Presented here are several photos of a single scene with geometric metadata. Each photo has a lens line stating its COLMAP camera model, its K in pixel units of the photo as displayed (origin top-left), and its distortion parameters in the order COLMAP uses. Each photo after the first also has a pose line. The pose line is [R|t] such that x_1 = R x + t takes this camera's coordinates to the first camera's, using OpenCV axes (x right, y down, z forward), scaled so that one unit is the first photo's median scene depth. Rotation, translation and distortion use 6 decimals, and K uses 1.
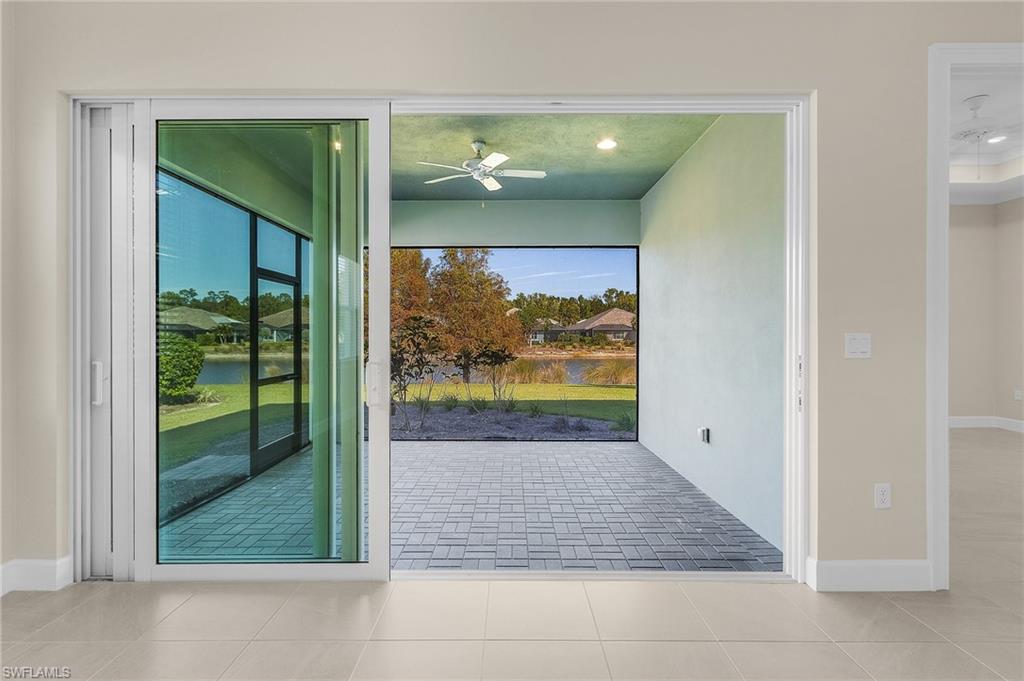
lens RADIAL K [[472.4, 0, 508.3], [0, 472.4, 340.9], [0, 0, 1]] dist [-0.001496, -0.000270]
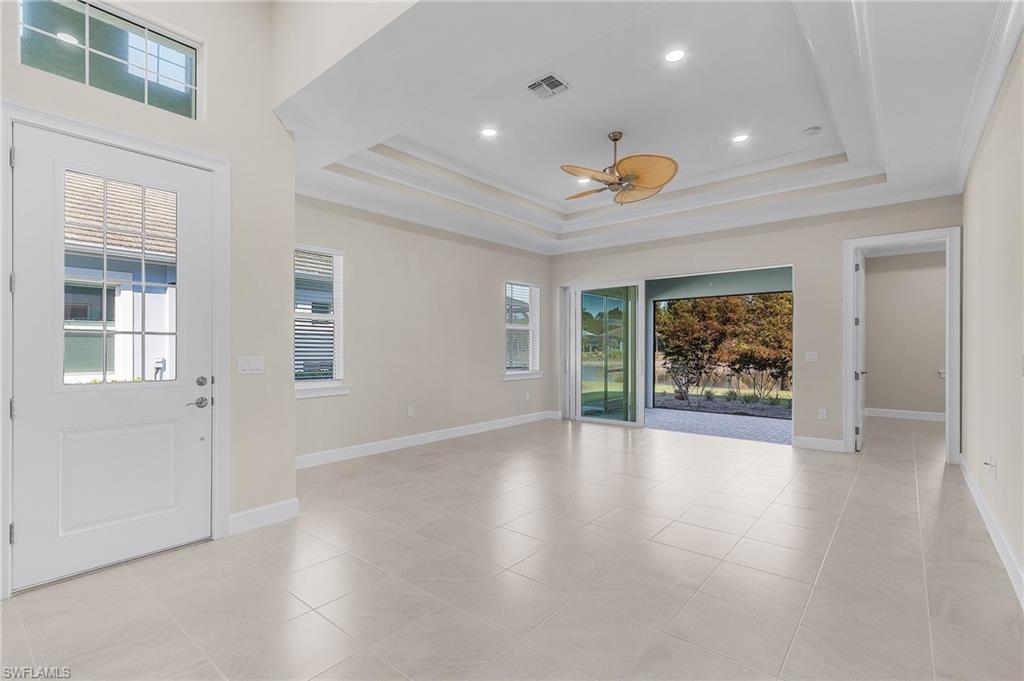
lens RADIAL K [[472.4, 0, 508.3], [0, 472.4, 340.9], [0, 0, 1]] dist [-0.001496, -0.000270]
pose [[0.768041, -0.009076, -0.640337, 0.122700], [-0.004031, 0.999811, -0.019006, -0.002390], [0.640389, 0.017179, 0.767859, -0.230929]]
